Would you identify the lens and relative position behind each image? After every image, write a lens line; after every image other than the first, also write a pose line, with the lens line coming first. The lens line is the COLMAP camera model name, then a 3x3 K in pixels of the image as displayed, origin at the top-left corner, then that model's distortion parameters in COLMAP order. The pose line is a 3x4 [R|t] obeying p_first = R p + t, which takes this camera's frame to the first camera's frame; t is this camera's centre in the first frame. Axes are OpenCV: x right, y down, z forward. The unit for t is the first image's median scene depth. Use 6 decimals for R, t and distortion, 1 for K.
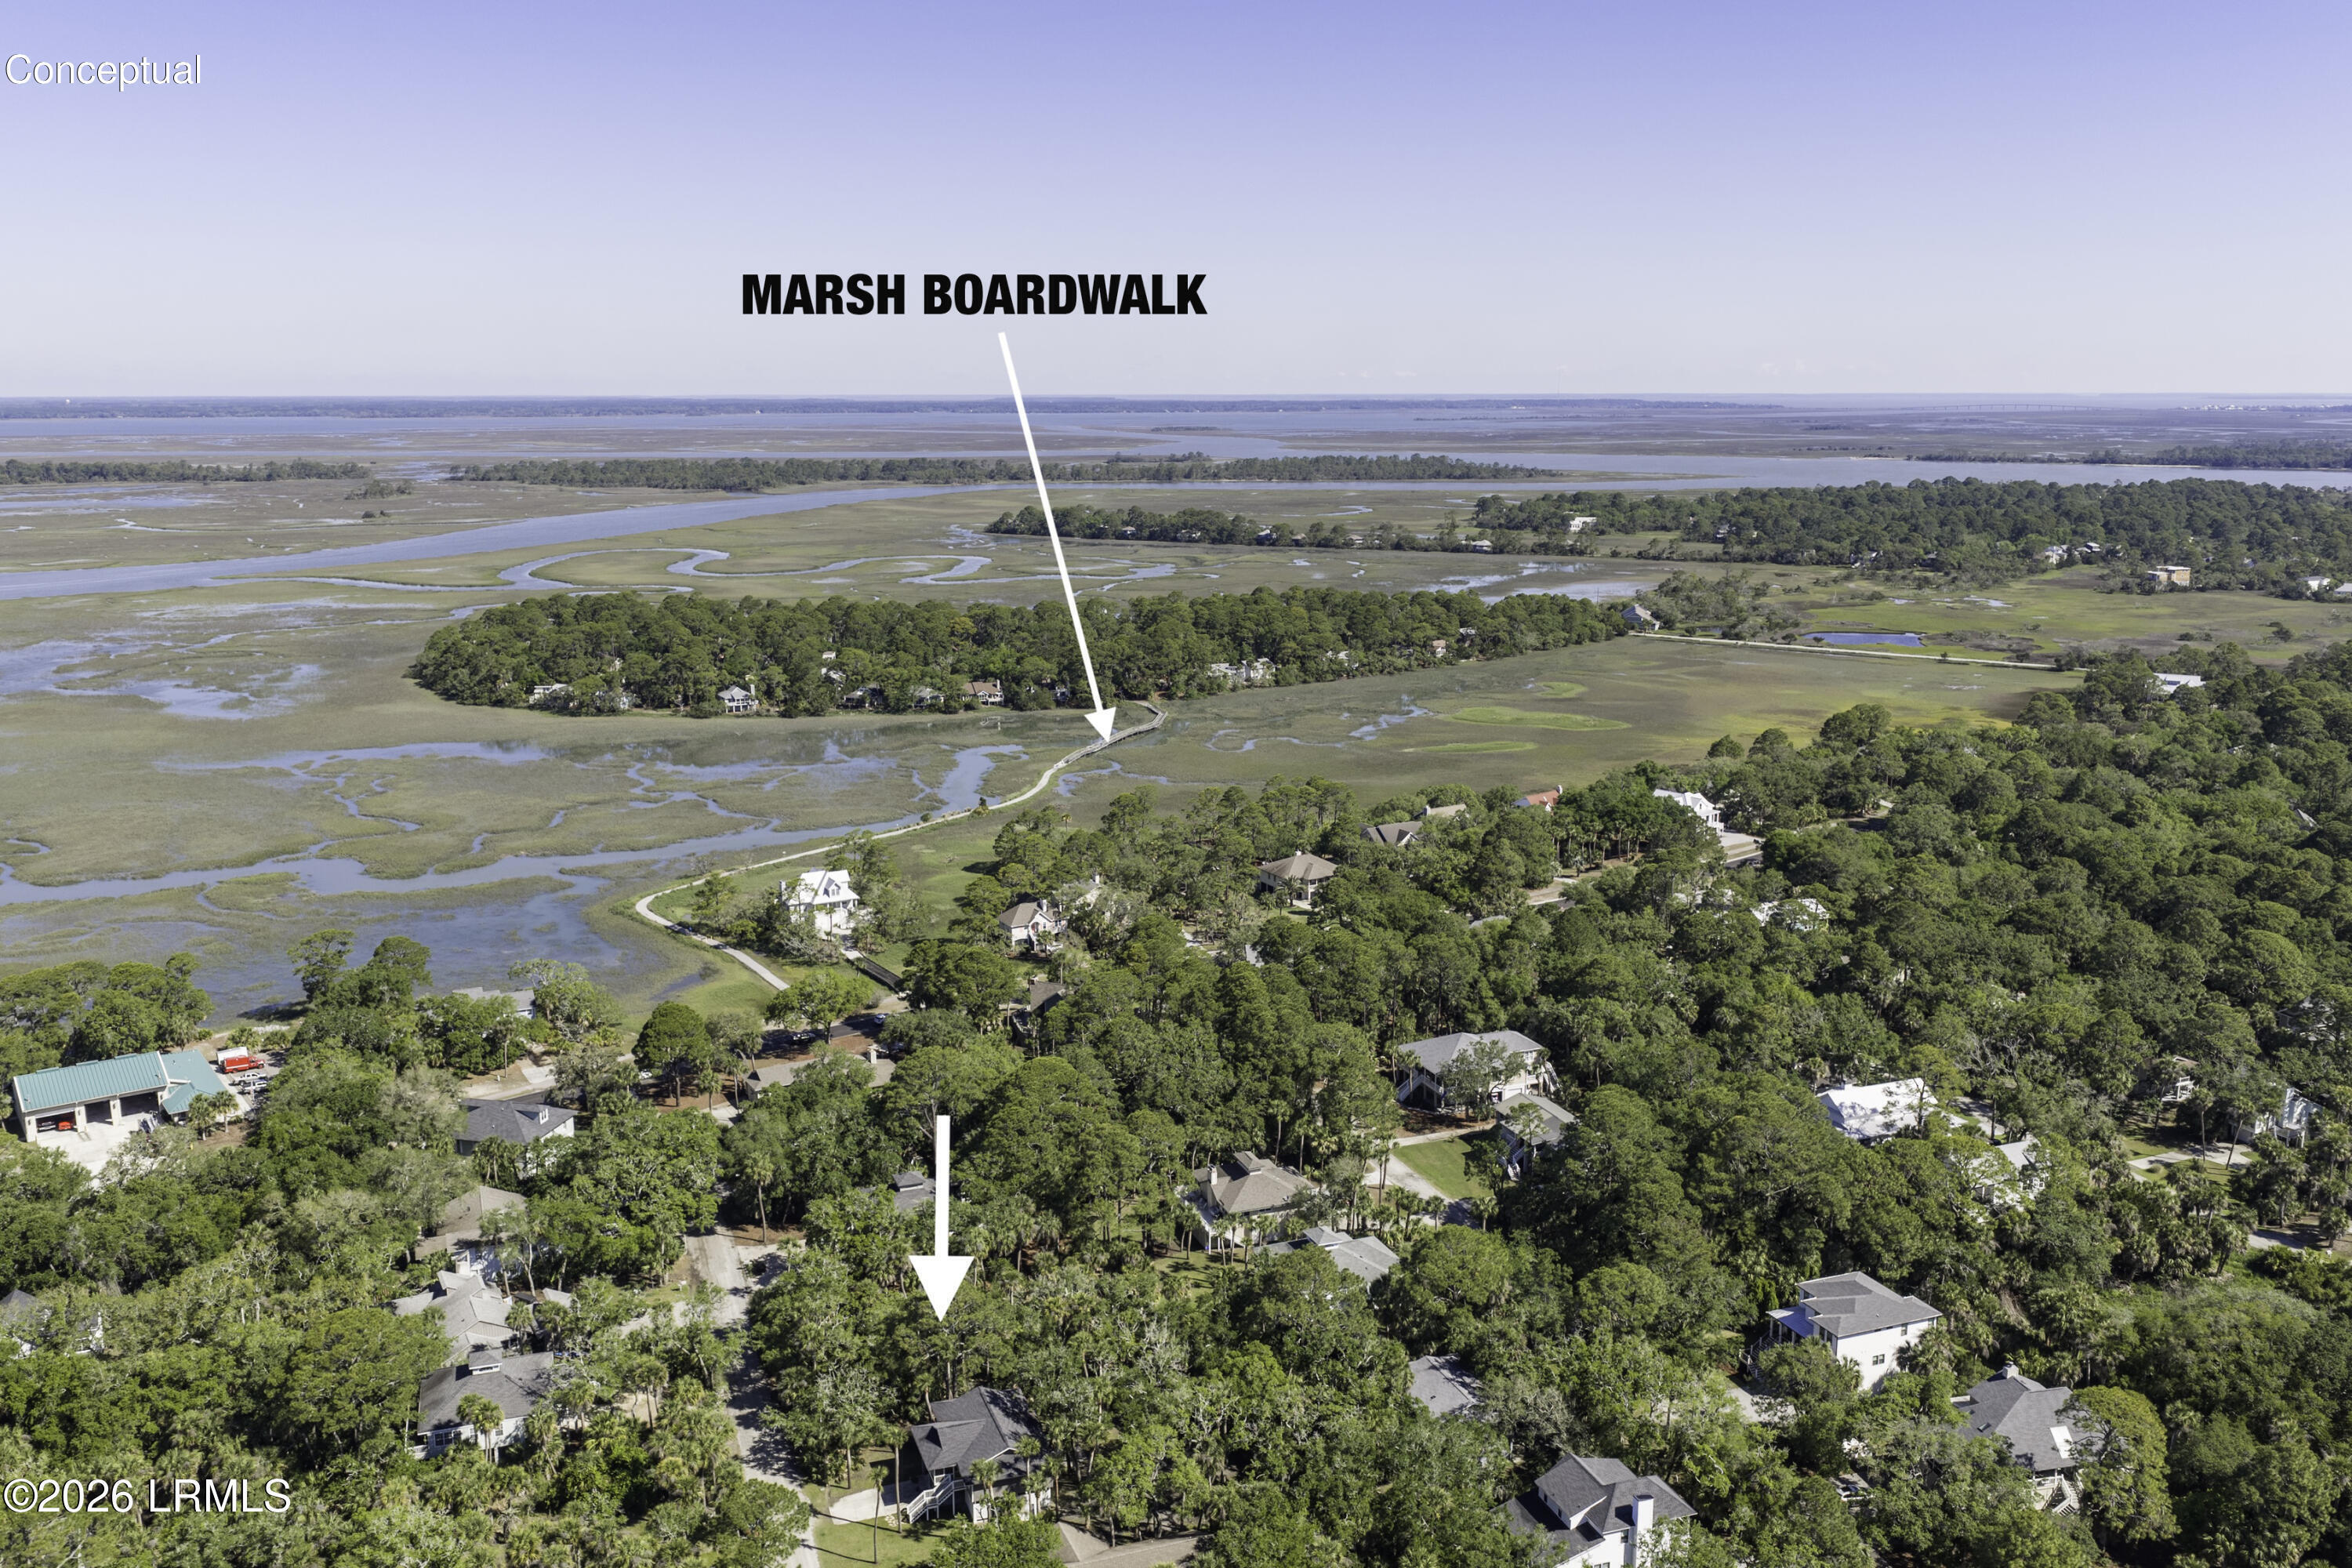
lens RADIAL K [[1952.0, 0, 1166.7], [0, 1952.0, 815.5], [0, 0, 1]] dist [0.035312, -0.066739]
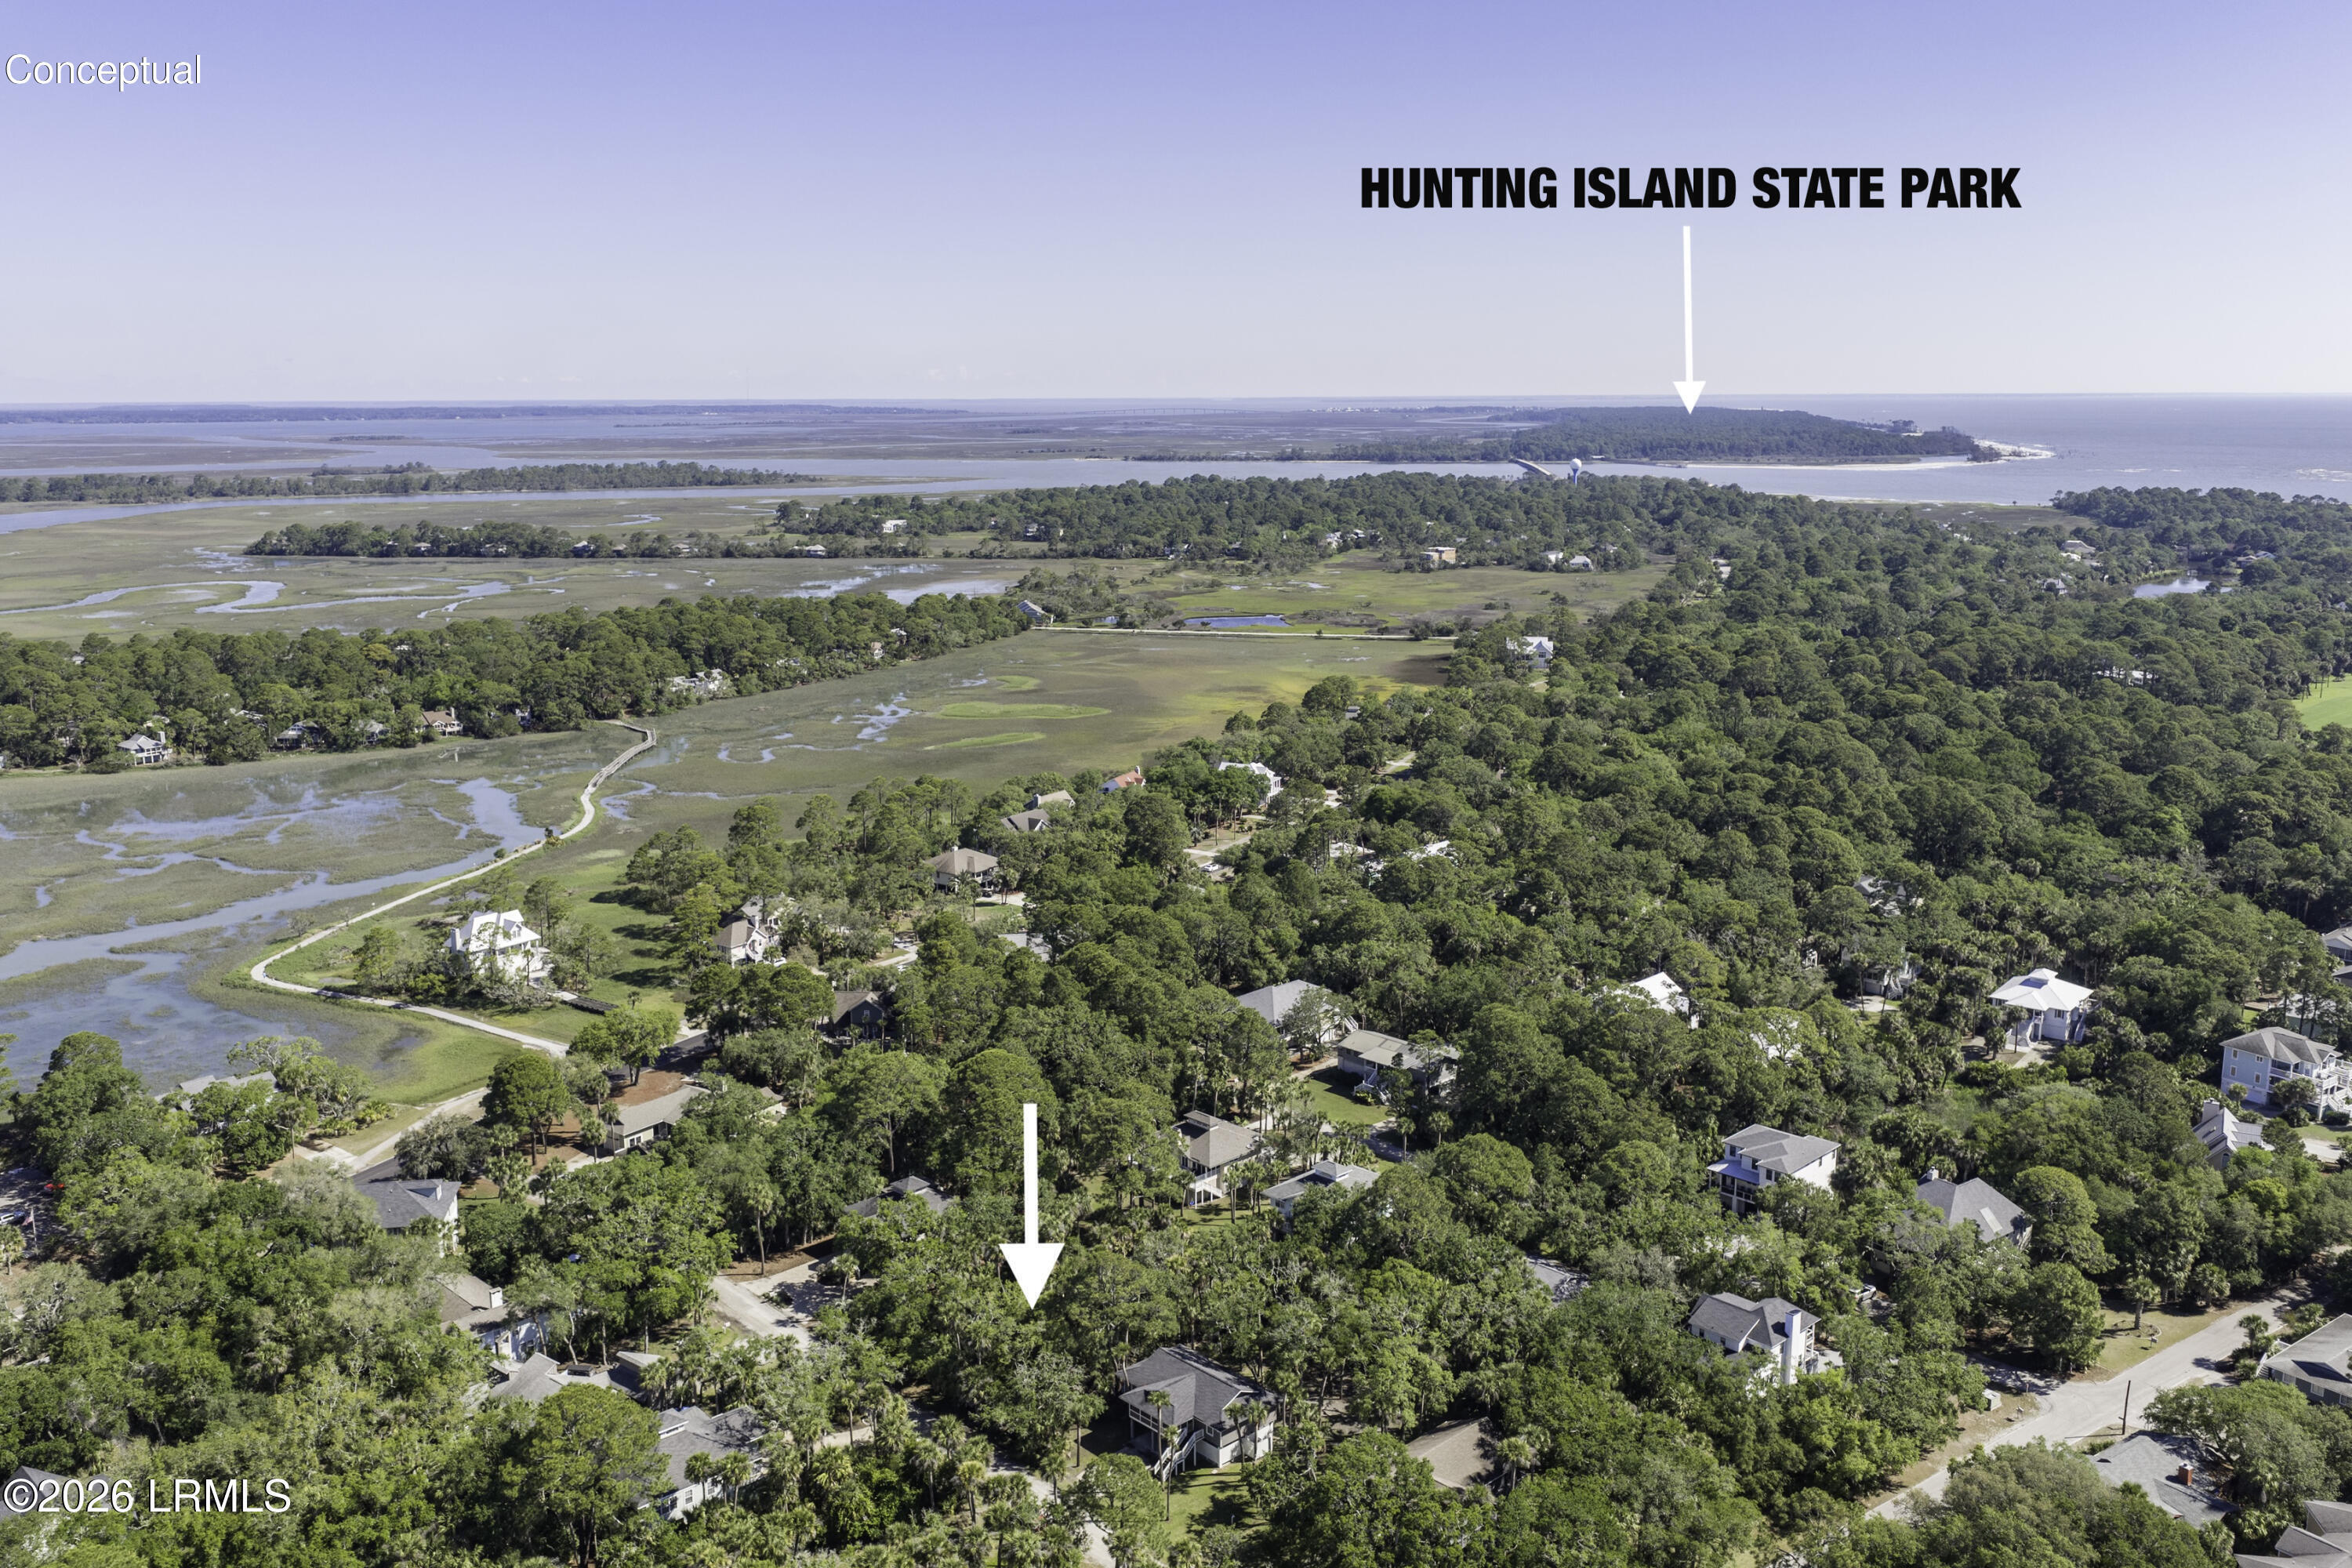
lens RADIAL K [[1952.0, 0, 1166.7], [0, 1952.0, 815.5], [0, 0, 1]] dist [0.035312, -0.066739]
pose [[0.917715, -0.087573, 0.387465, -0.110258], [0.088648, 0.995948, 0.015136, -0.001740], [-0.387221, 0.020457, 0.921760, 0.005983]]
